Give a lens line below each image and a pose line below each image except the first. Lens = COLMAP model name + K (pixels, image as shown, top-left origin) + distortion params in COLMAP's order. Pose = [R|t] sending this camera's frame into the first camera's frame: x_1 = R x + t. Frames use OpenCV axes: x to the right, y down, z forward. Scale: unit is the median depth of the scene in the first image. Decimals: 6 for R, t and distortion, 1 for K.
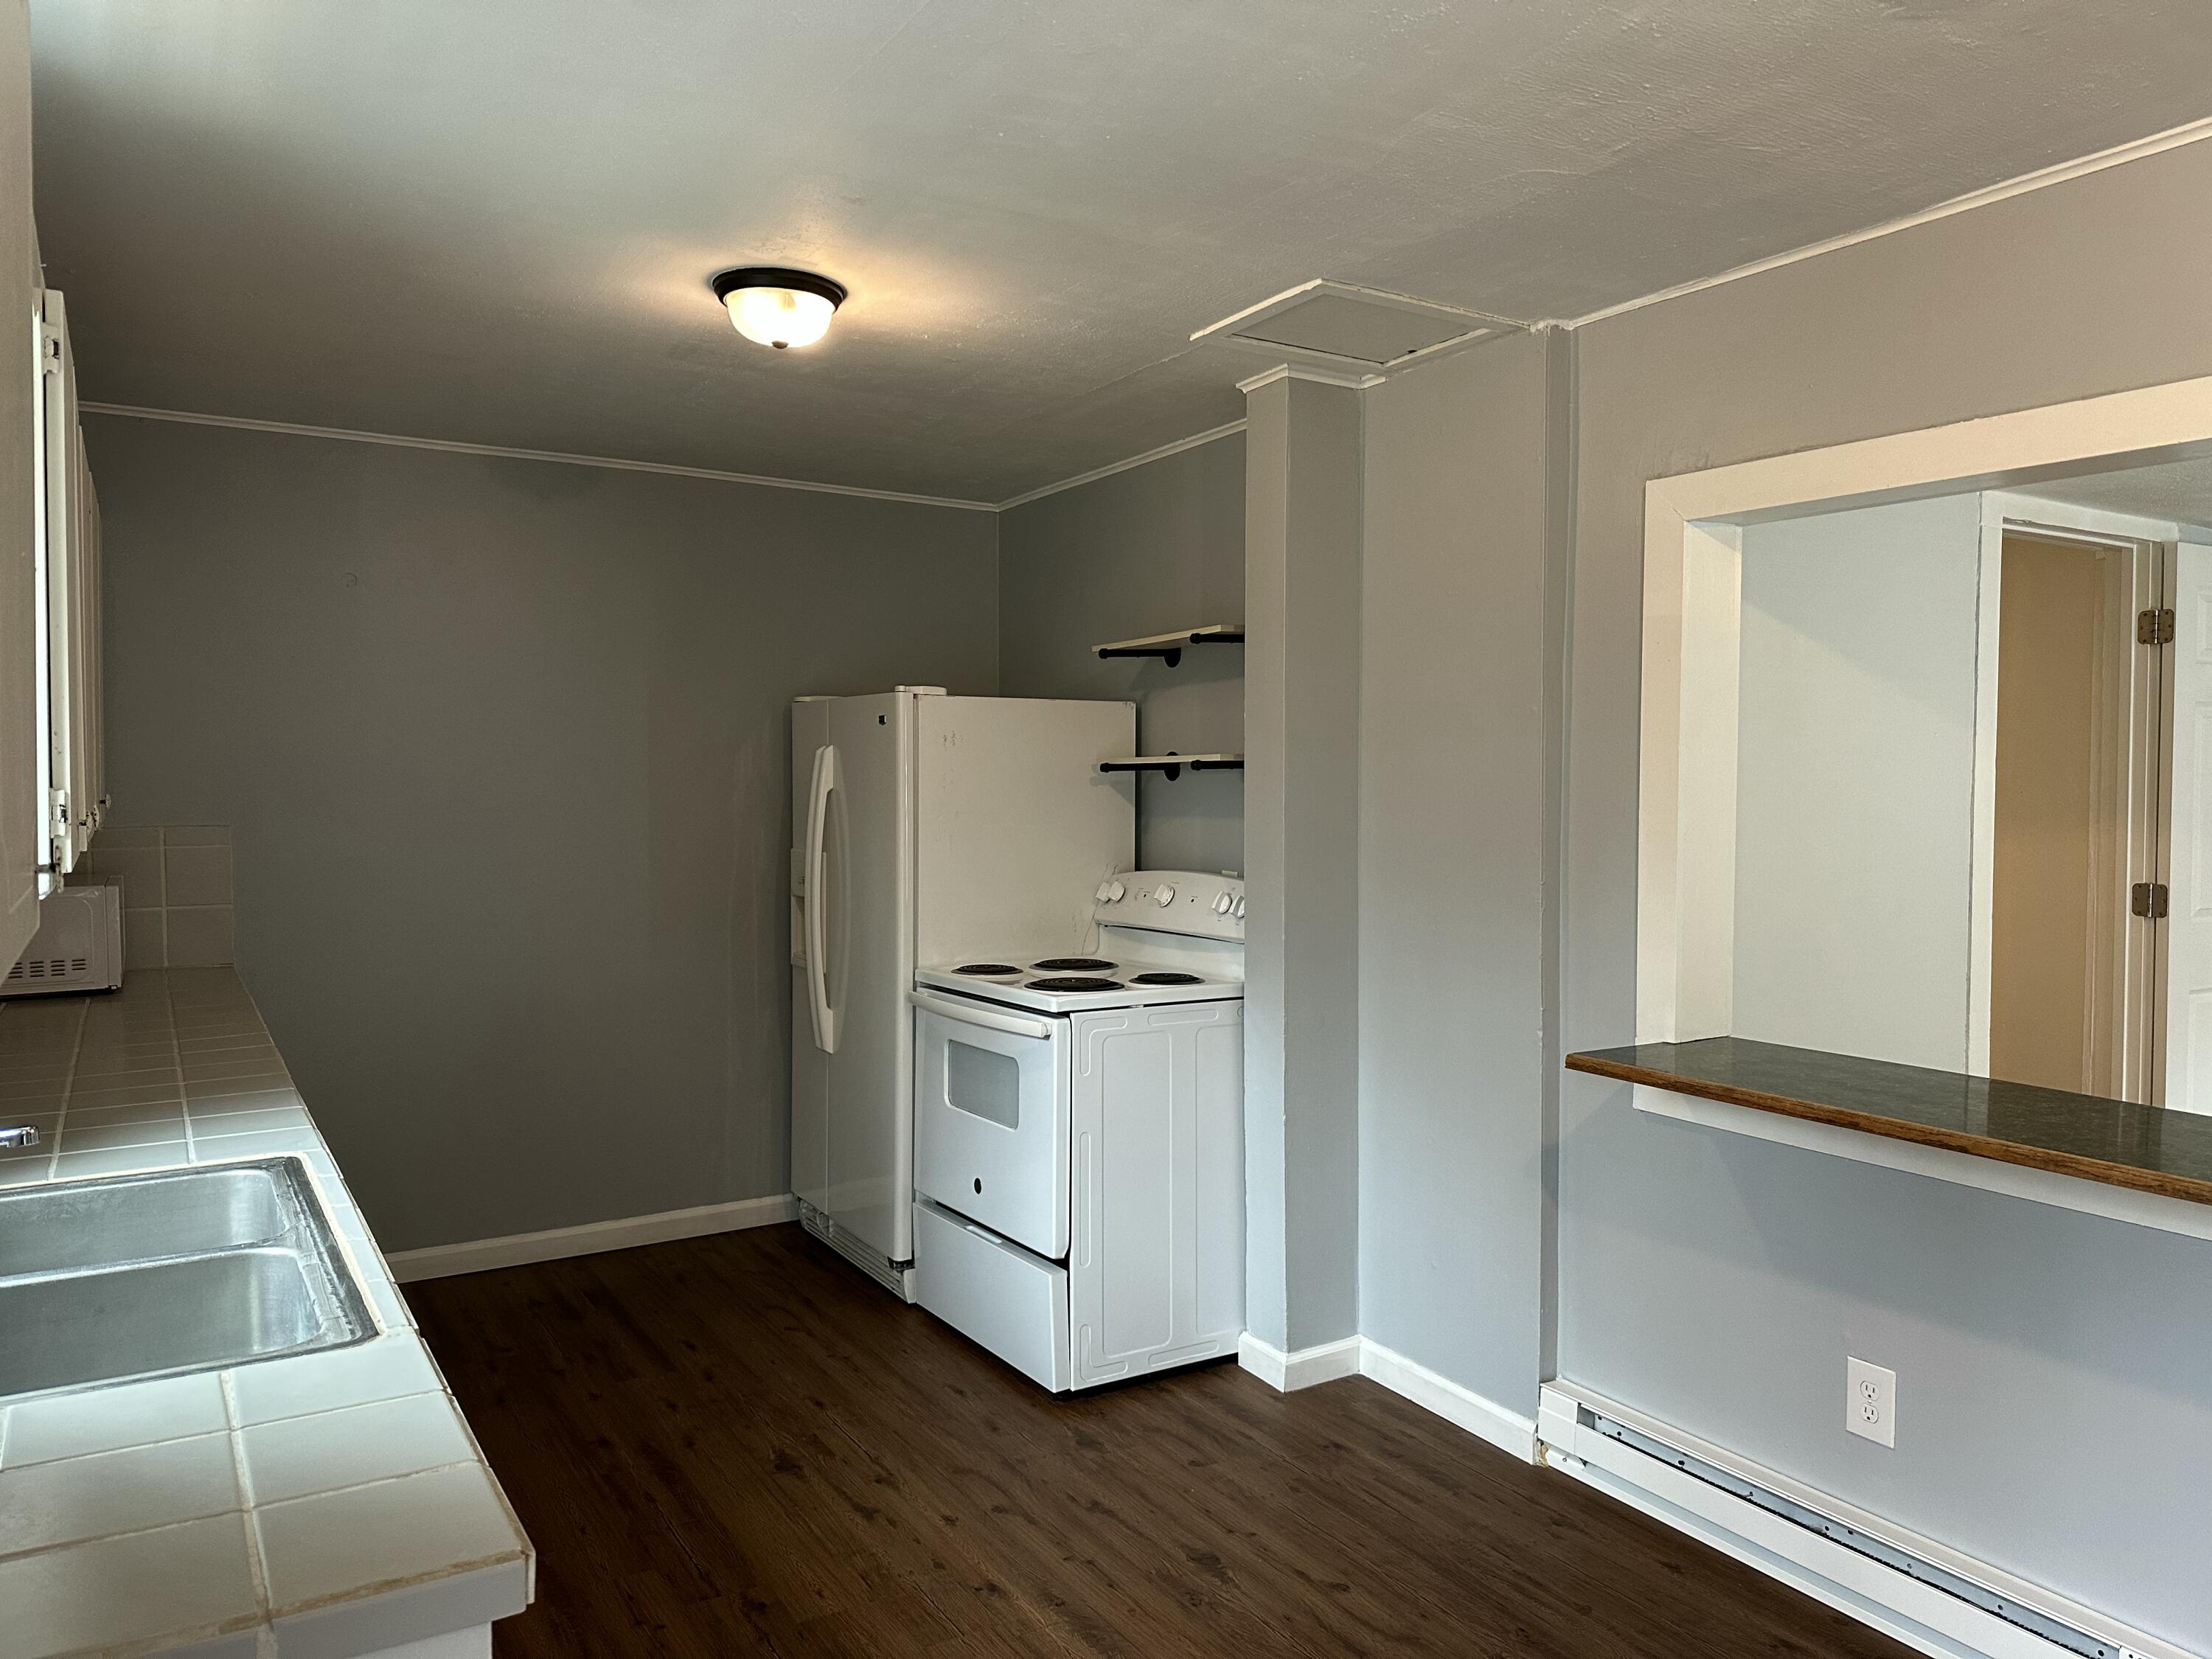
lens RADIAL K [[1551.1, 0, 1097.0], [0, 1551.1, 820.4], [0, 0, 1]] dist [0.025596, -0.030154]
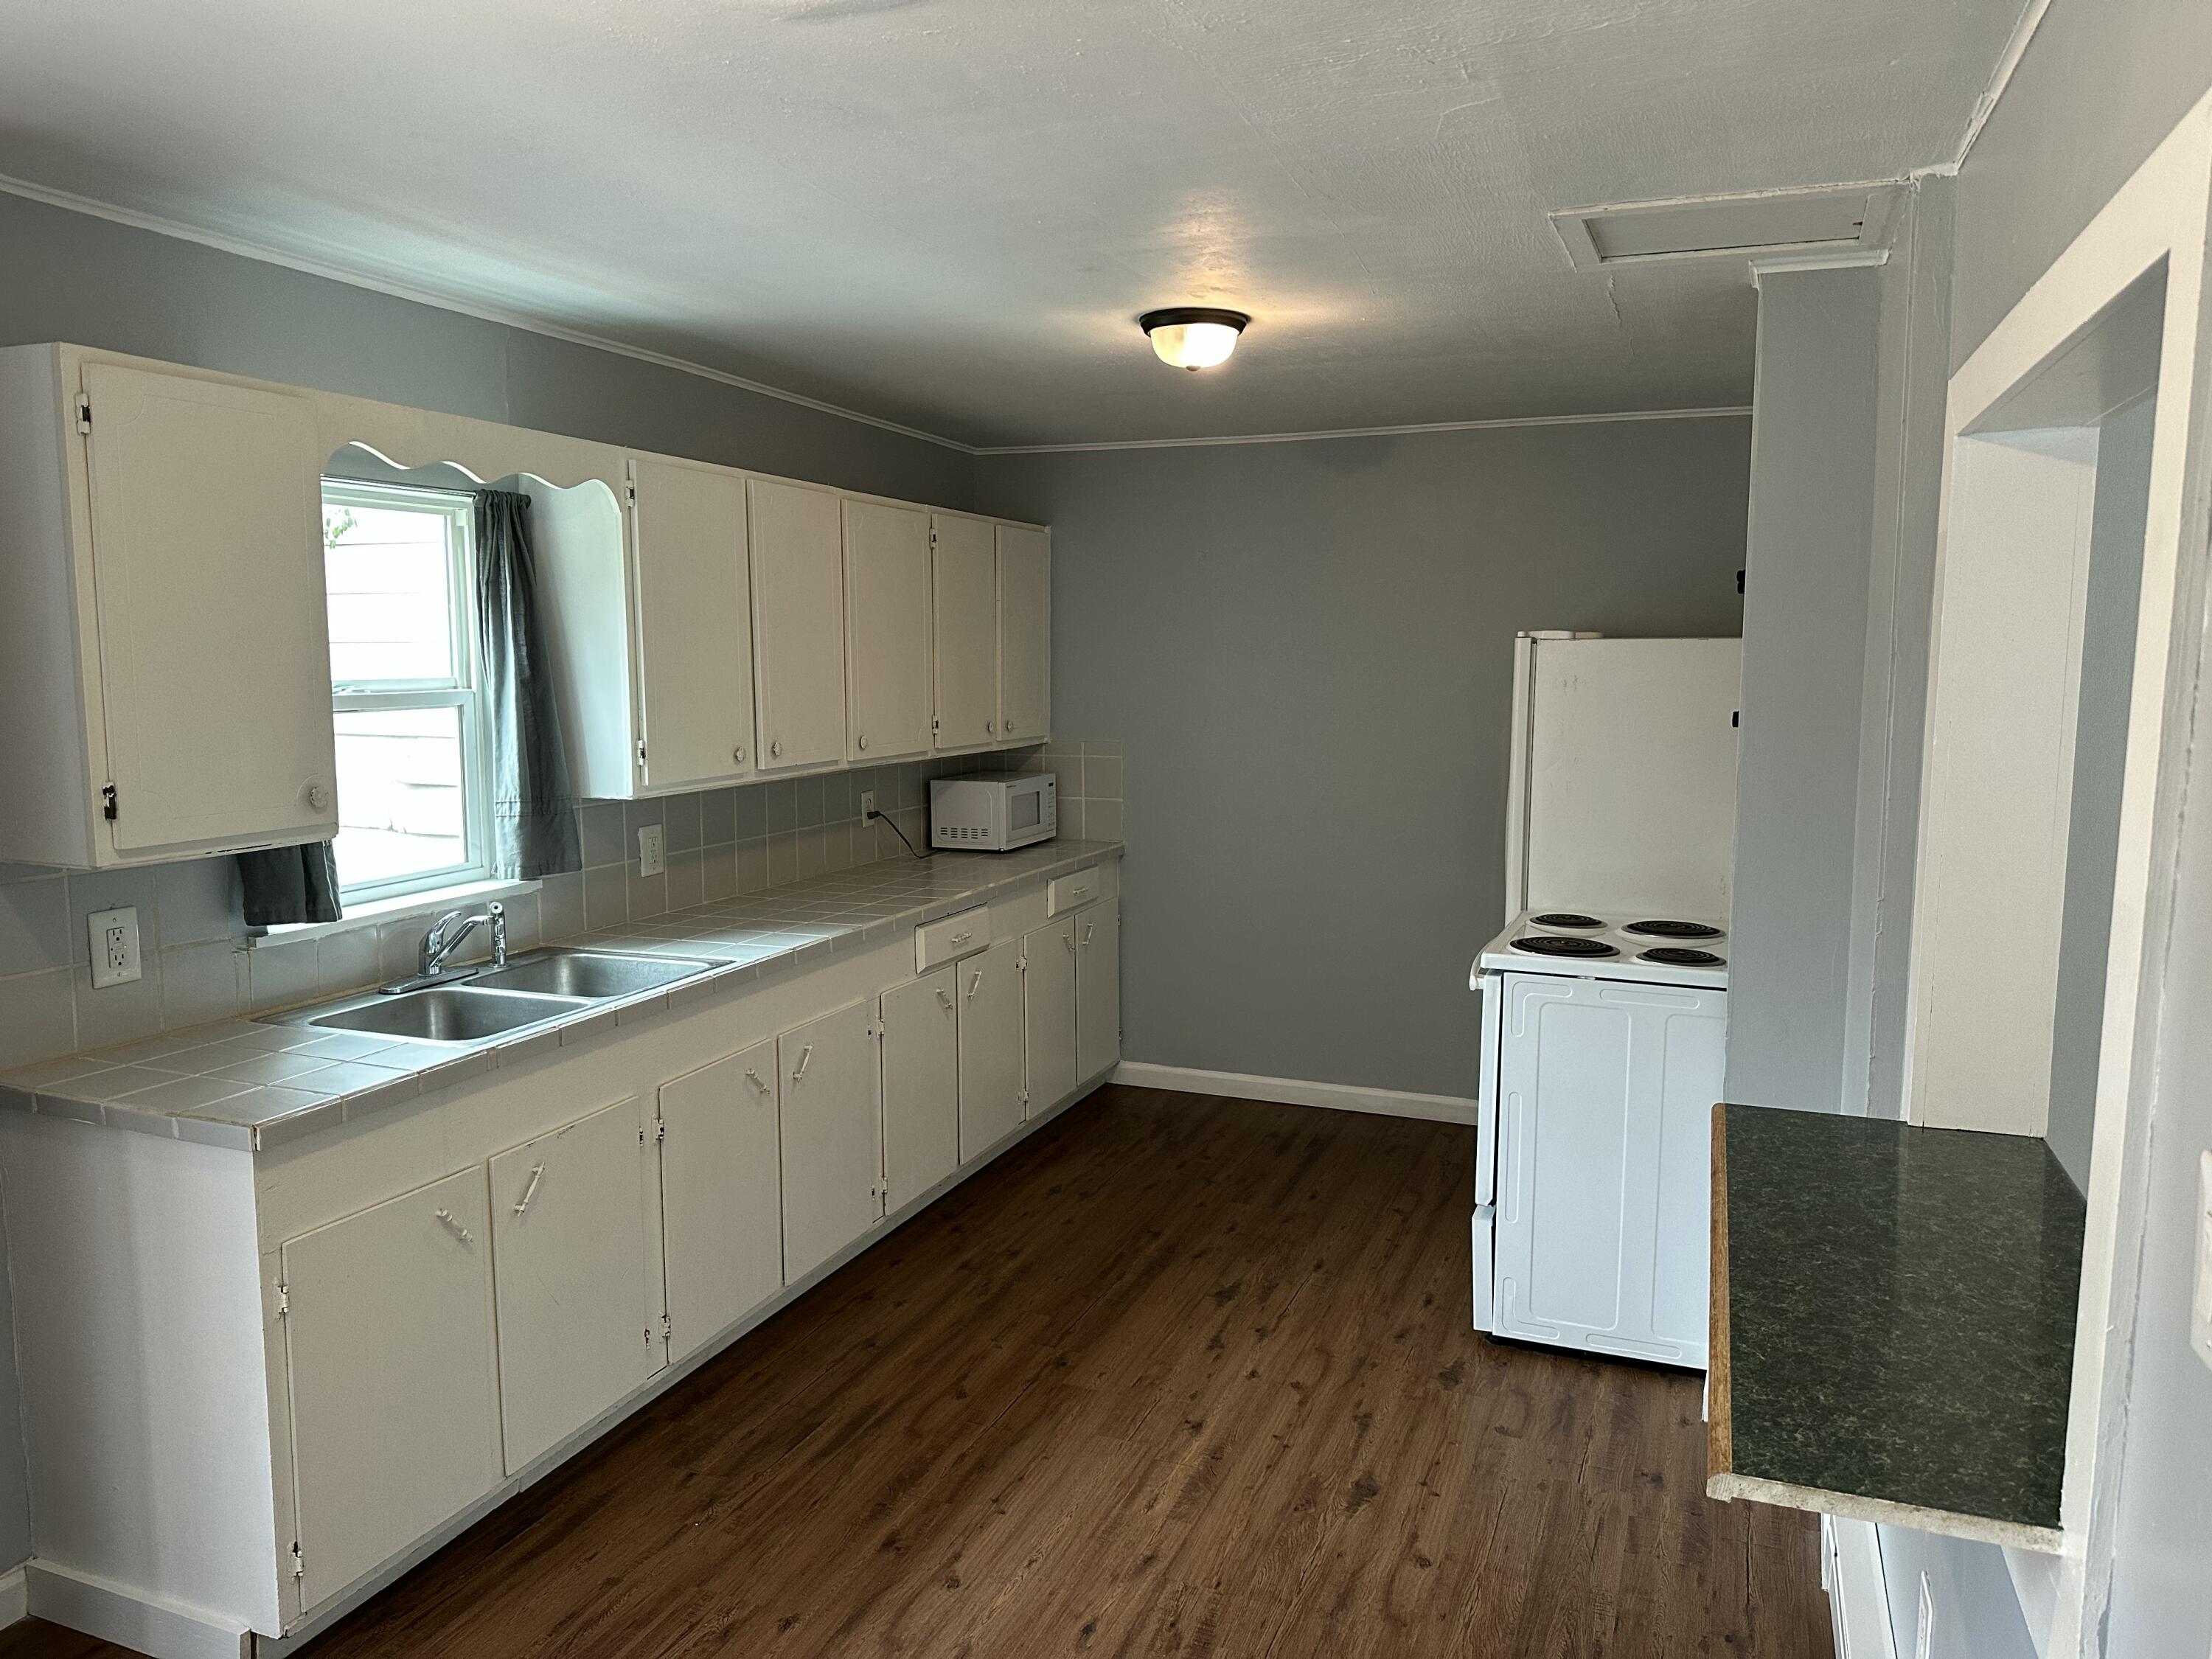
lens RADIAL K [[1551.1, 0, 1080.1], [0, 1551.1, 828.6], [0, 0, 1]] dist [0.025596, -0.030154]
pose [[0.587479, 0.091169, -0.804088, 0.683771], [-0.016959, 0.994802, 0.100402, -0.071090], [0.809062, -0.045347, 0.585971, 0.209000]]
